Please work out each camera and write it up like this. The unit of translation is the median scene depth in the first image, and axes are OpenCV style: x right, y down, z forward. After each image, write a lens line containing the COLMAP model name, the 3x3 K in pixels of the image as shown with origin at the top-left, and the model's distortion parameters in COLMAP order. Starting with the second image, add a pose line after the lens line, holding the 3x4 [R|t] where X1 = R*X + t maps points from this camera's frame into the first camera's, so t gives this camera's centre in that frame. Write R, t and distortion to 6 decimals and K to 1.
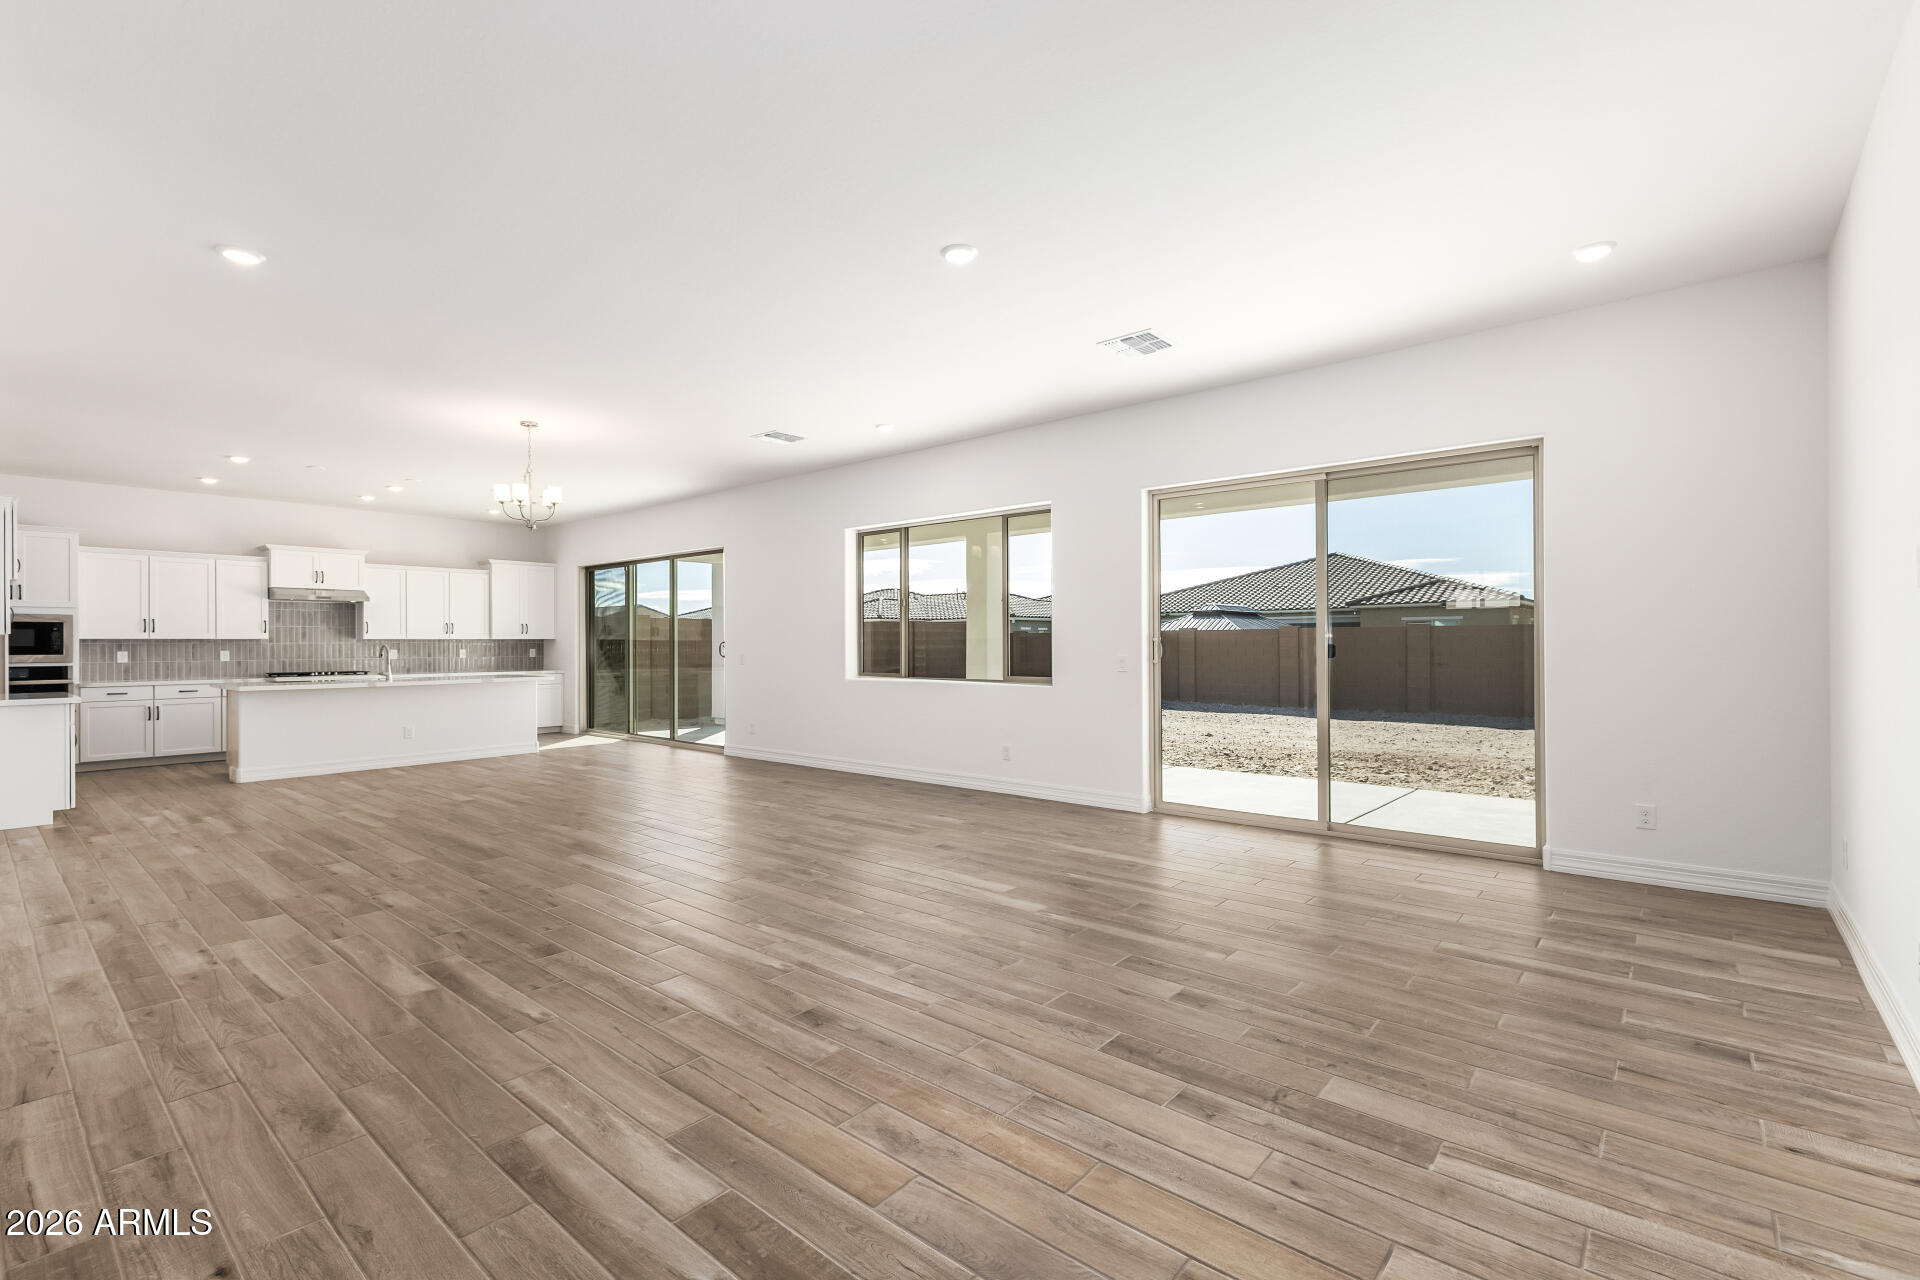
lens RADIAL K [[831.9, 0, 976.3], [0, 831.9, 642.9], [0, 0, 1]] dist [0.010874, -0.001583]
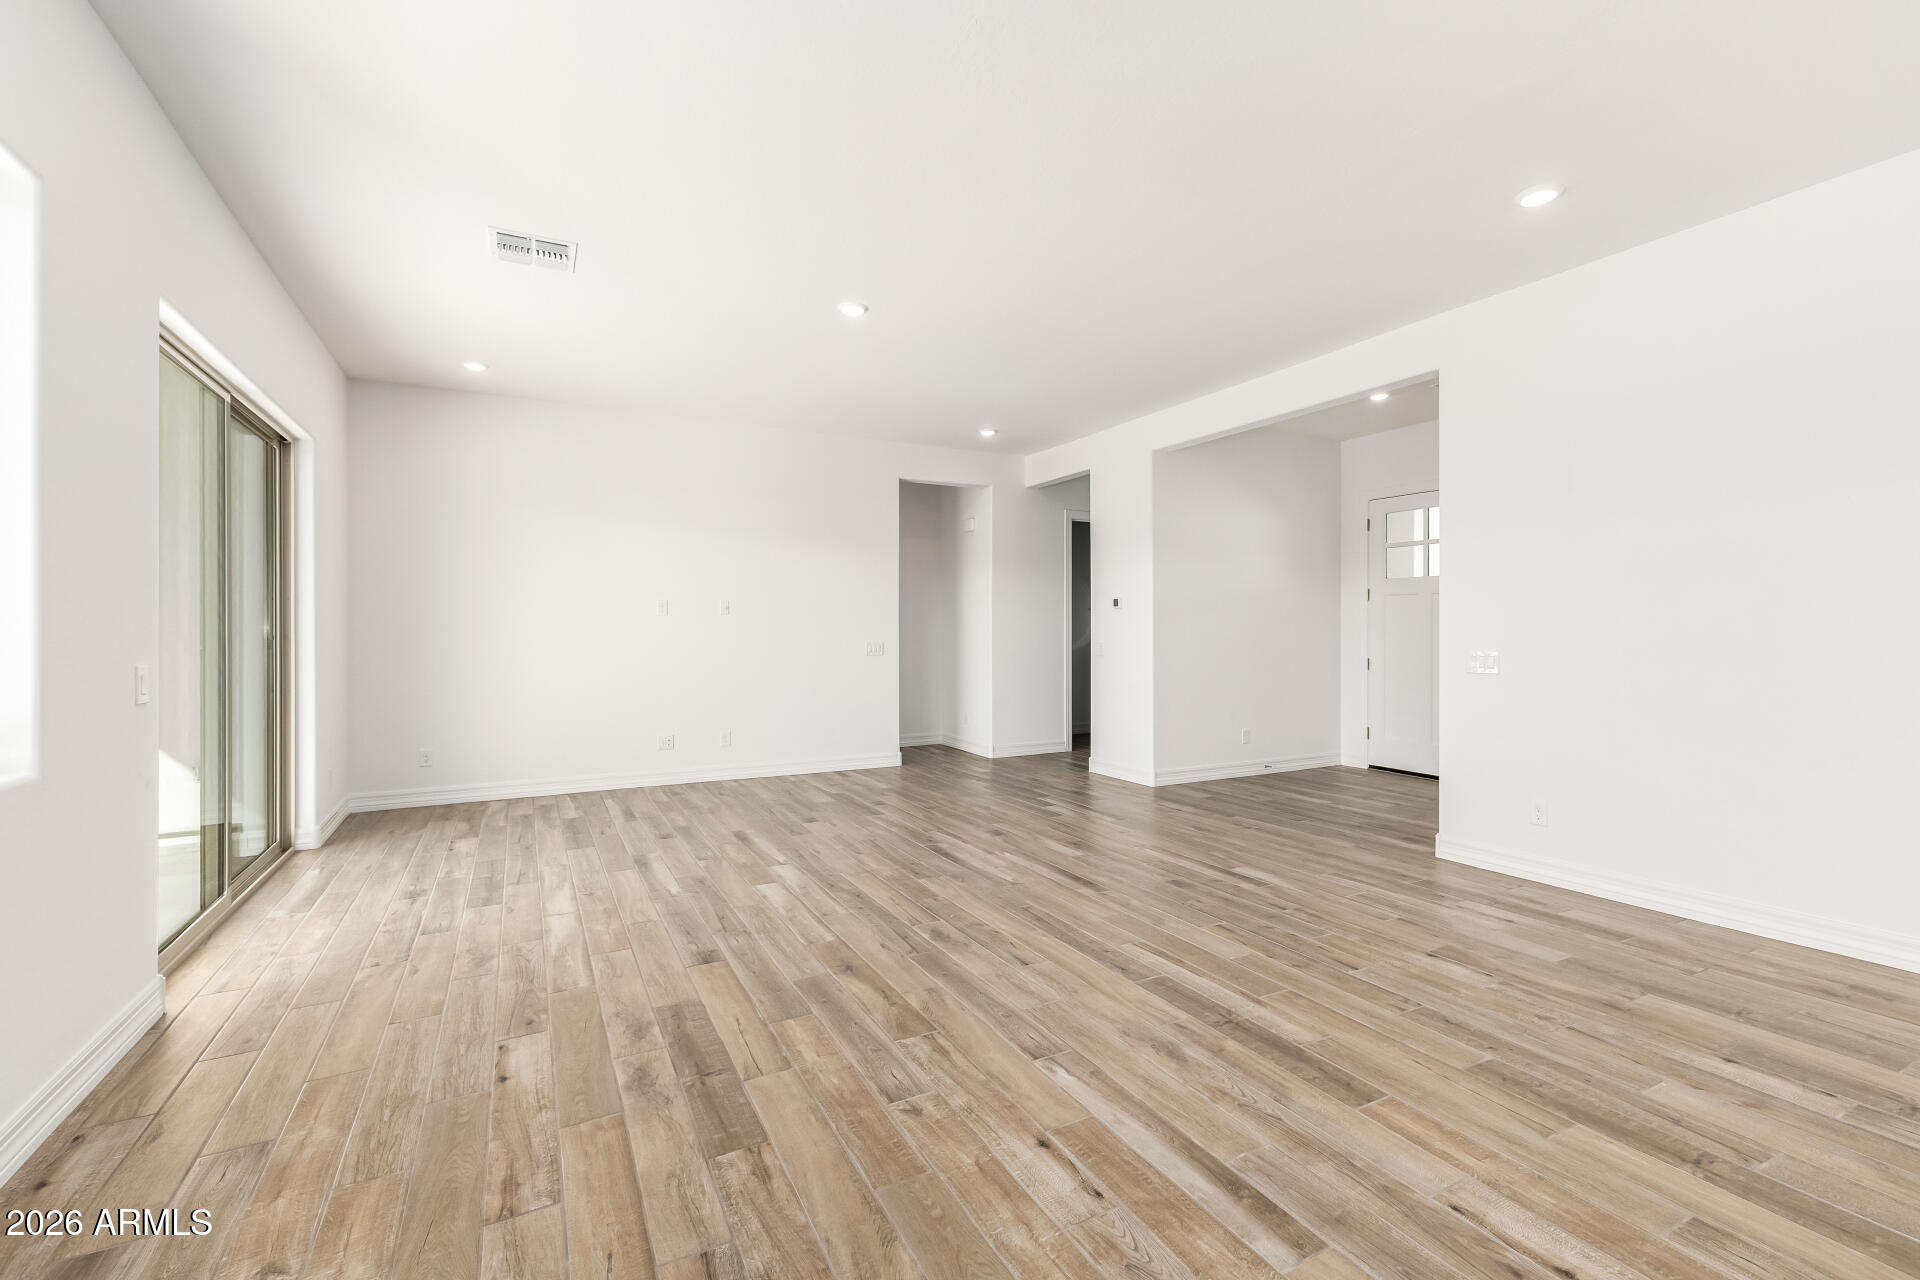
lens RADIAL K [[831.9, 0, 968.1], [0, 831.9, 648.7], [0, 0, 1]] dist [0.010874, -0.001583]
pose [[-0.924193, -0.000231, 0.381925, -0.263756], [0.006452, 0.999848, 0.016217, 0.000149], [-0.381870, 0.017452, -0.924051, 0.852222]]
